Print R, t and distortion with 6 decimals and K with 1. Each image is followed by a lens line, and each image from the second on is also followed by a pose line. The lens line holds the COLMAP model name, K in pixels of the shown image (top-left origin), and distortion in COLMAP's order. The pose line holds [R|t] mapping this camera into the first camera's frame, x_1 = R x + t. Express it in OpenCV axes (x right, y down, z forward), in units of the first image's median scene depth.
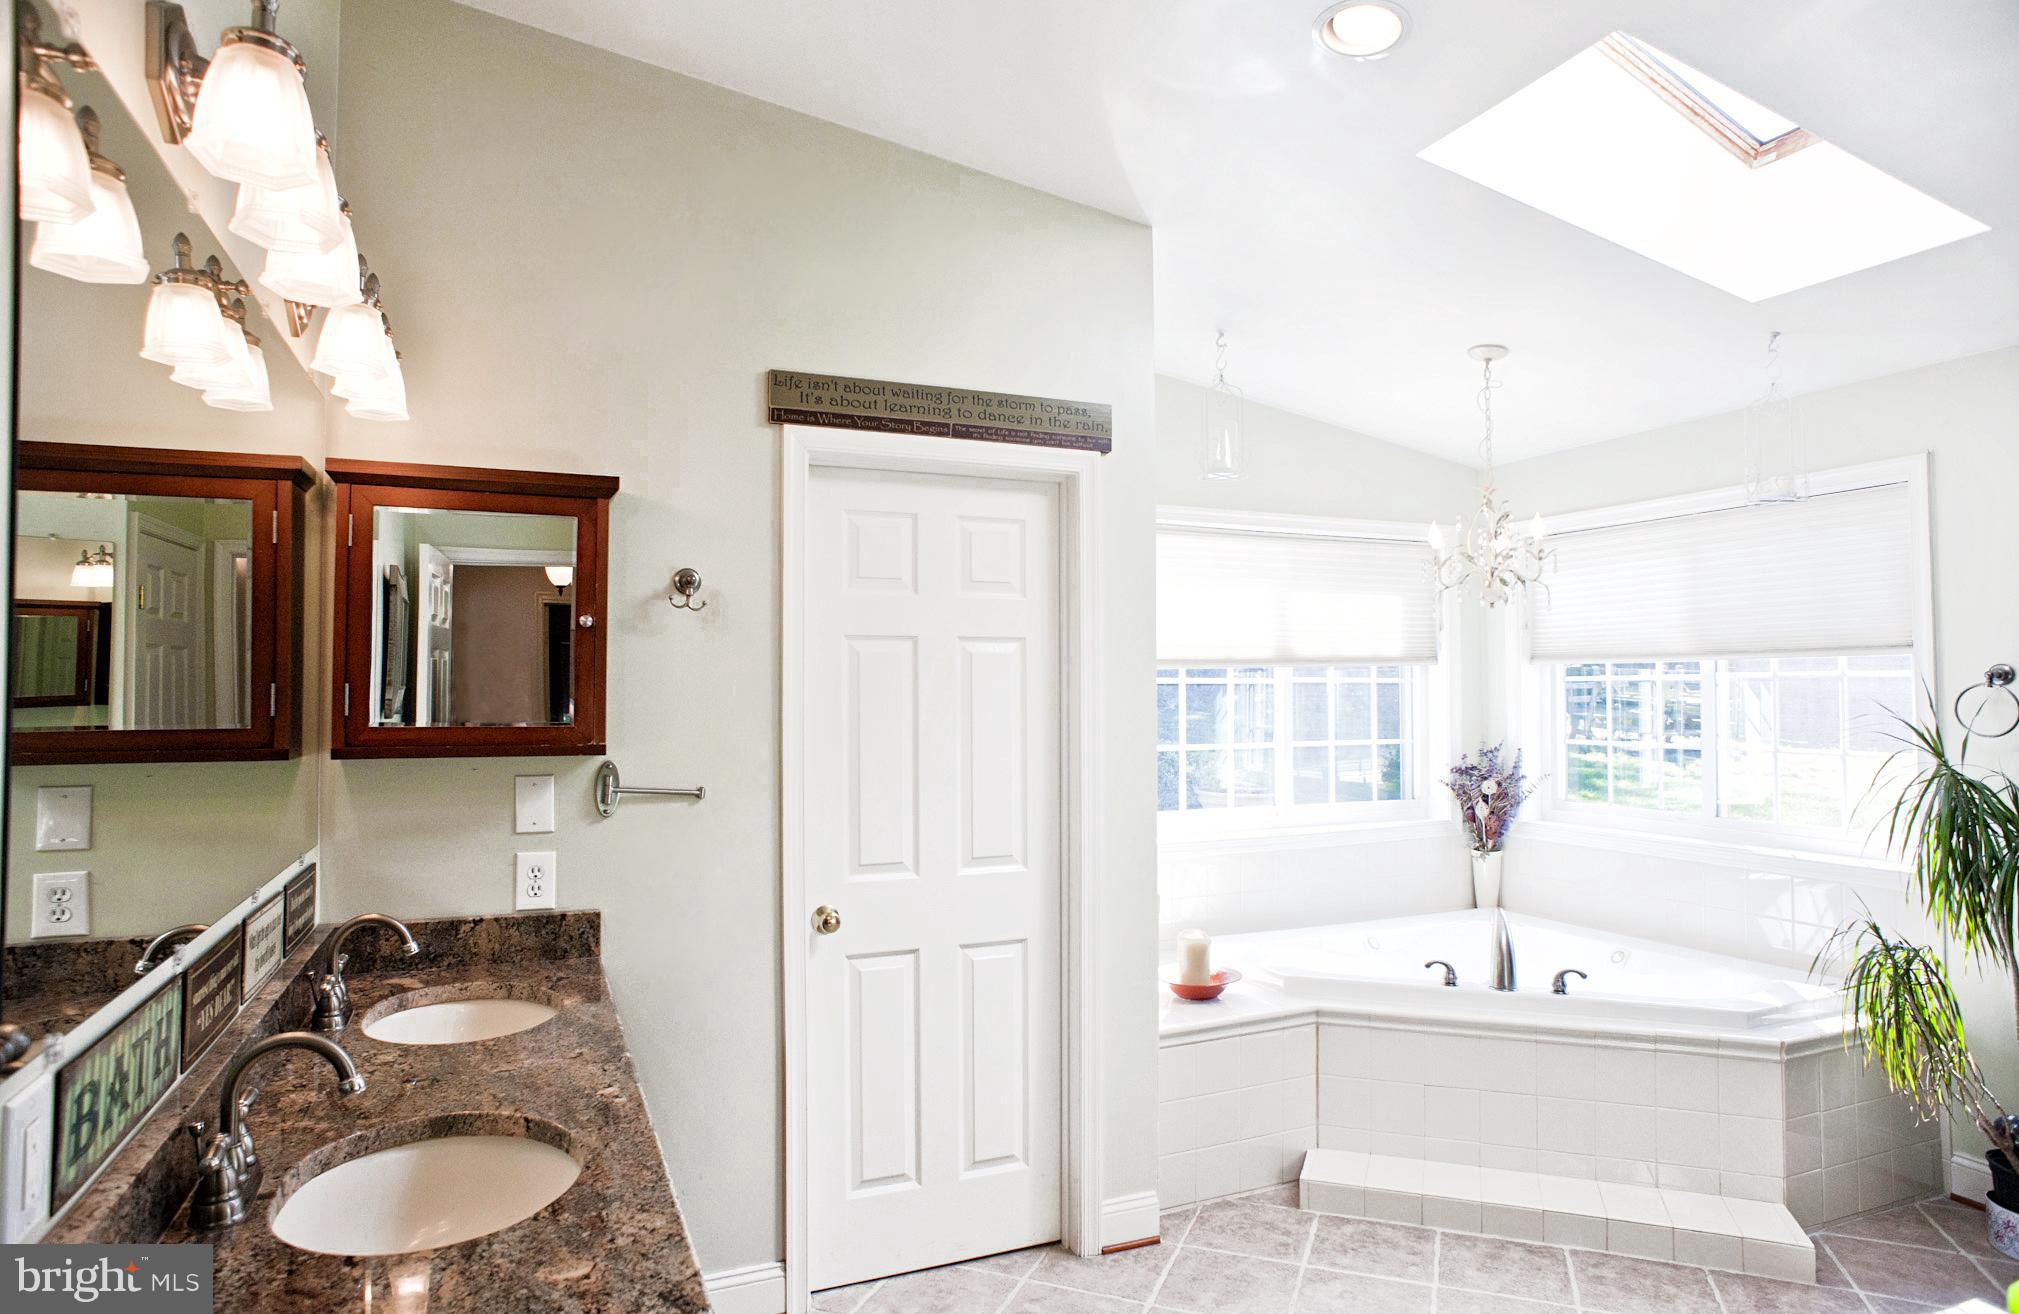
lens RADIAL K [[1133.0, 0, 1009.5], [0, 1133.0, 657.0], [0, 0, 1]] dist [-0.102982, 0.067645]
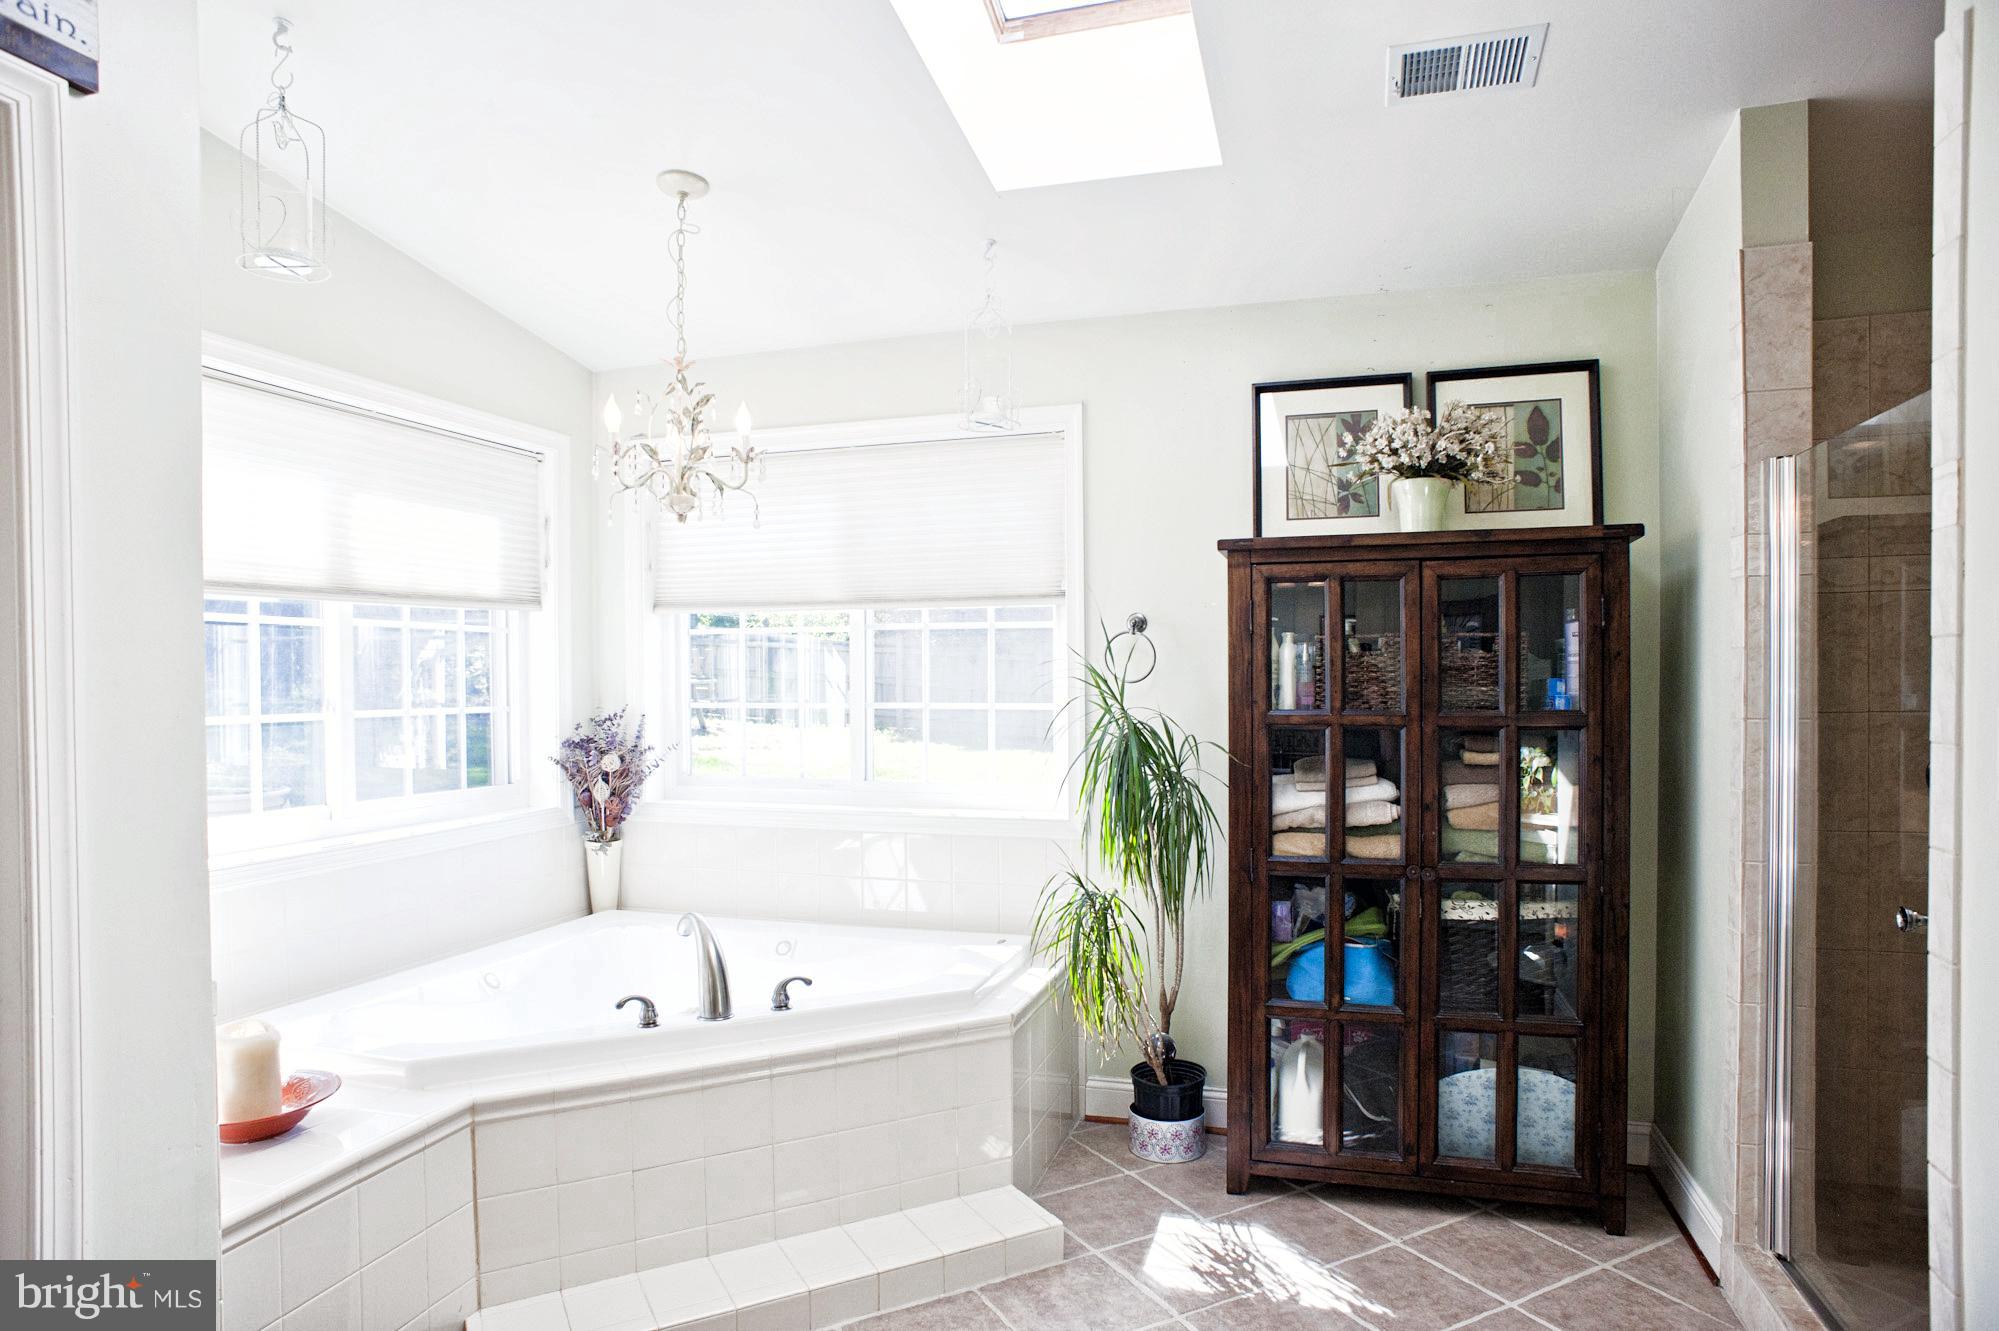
lens RADIAL K [[1166.3, 0, 1002.7], [0, 1166.3, 699.3], [0, 0, 1]] dist [-0.106139, 0.075160]
pose [[0.651137, -0.018009, 0.758746, -0.023205], [-0.020303, 0.998947, 0.041135, 0.040357], [-0.758688, -0.042189, 0.650086, 0.317648]]
